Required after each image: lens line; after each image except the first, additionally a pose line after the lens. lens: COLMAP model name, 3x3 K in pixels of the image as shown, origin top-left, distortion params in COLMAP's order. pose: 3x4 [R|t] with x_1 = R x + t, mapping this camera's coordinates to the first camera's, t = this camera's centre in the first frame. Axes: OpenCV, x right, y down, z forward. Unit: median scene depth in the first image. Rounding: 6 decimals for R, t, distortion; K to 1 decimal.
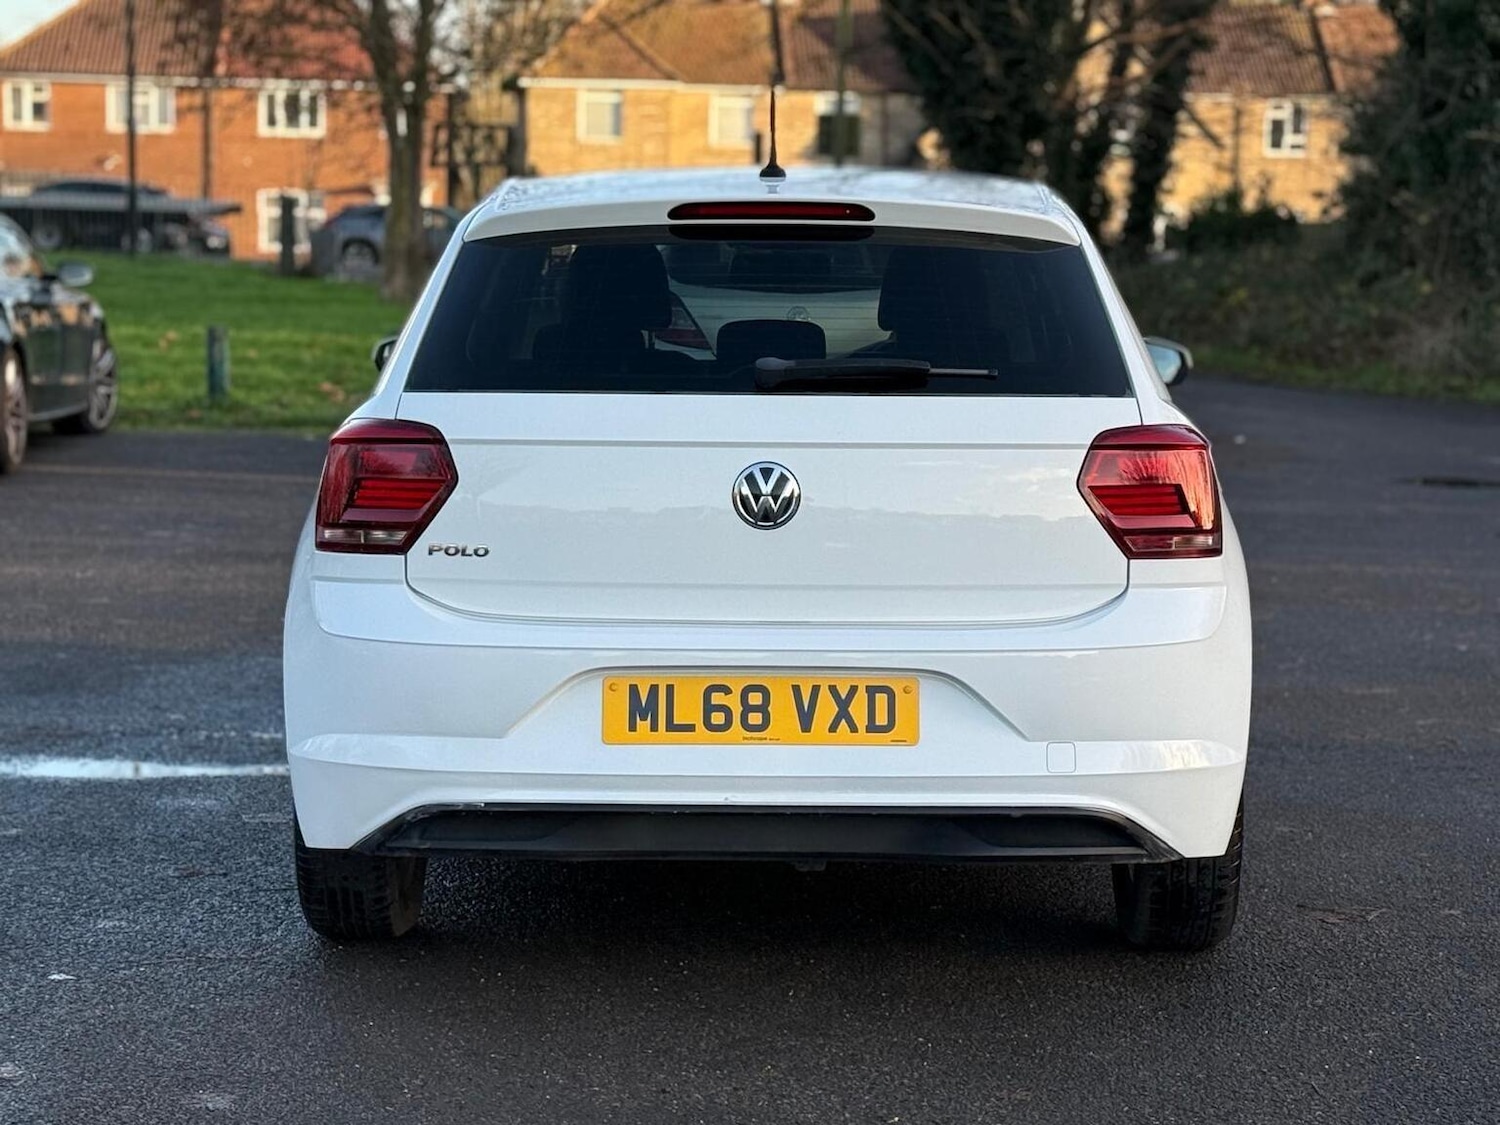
lens RADIAL K [[3211.6, 0, 756.6], [0, 3211.6, 570.4], [0, 0, 1]] dist [0.168667, 0.000000]
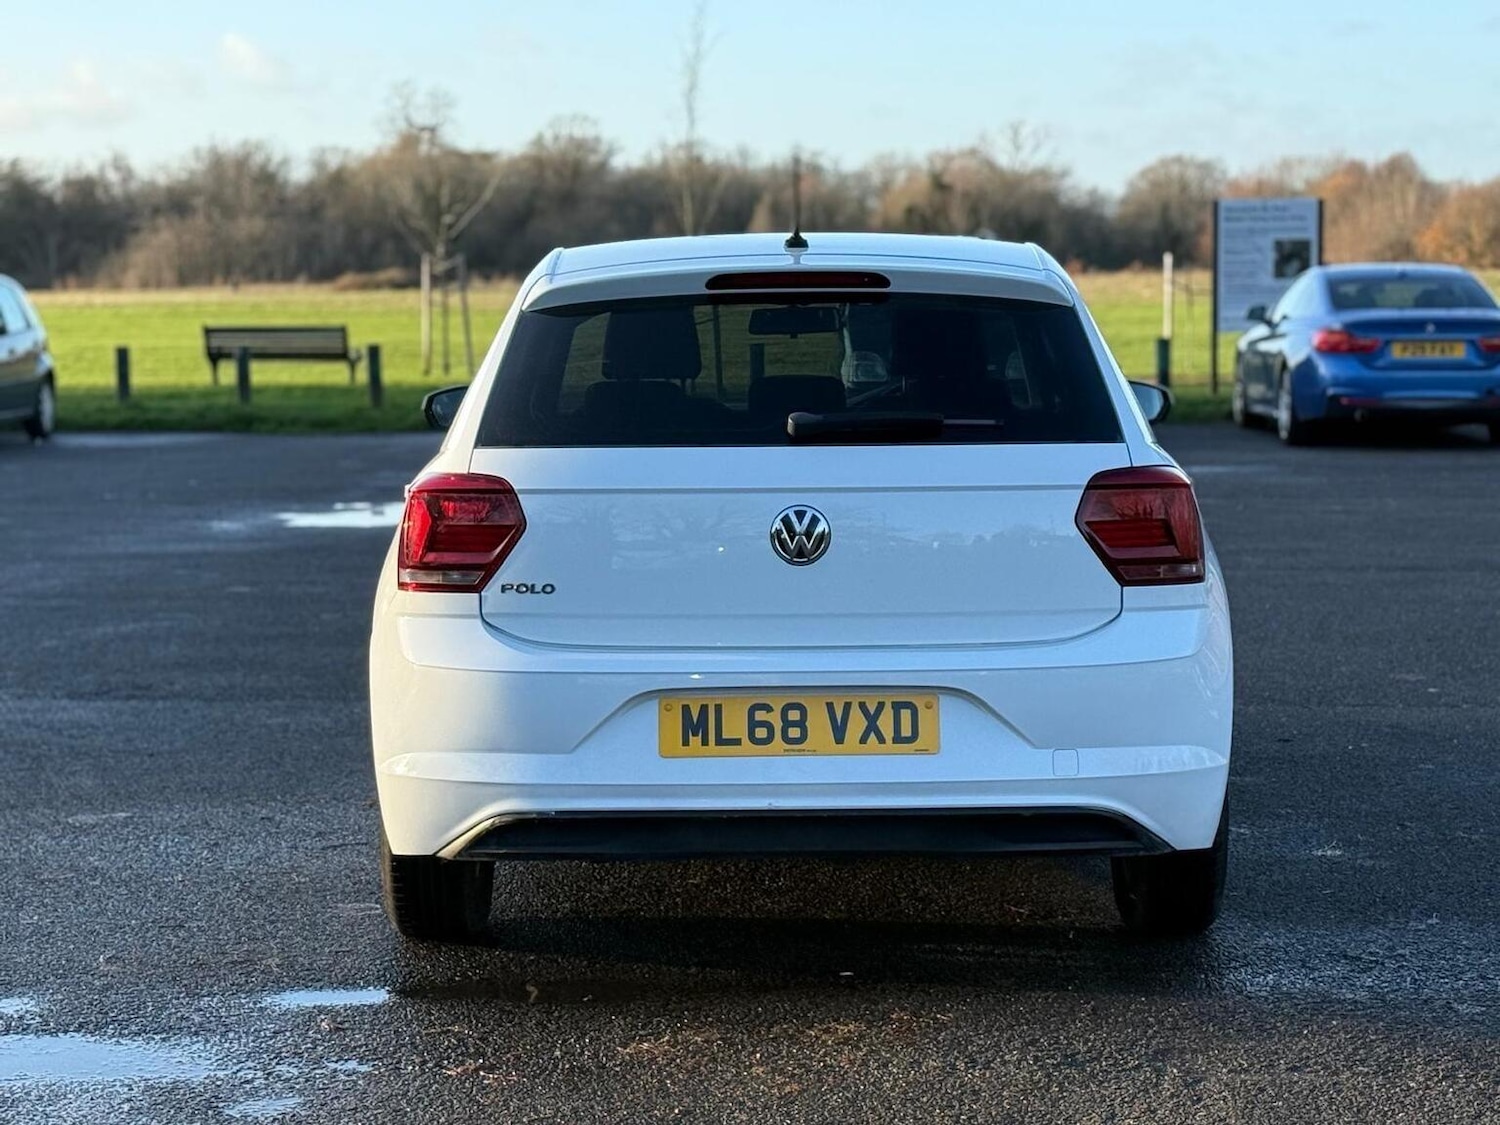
lens RADIAL K [[3211.6, 0, 795.2], [0, 3211.6, 564.6], [0, 0, 1]] dist [0.168667, 0.000000]
pose [[0.999837, -0.017057, 0.005960, -0.005680], [0.017123, 0.999790, -0.011295, -0.000238], [-0.005766, 0.011395, 0.999918, -0.127792]]
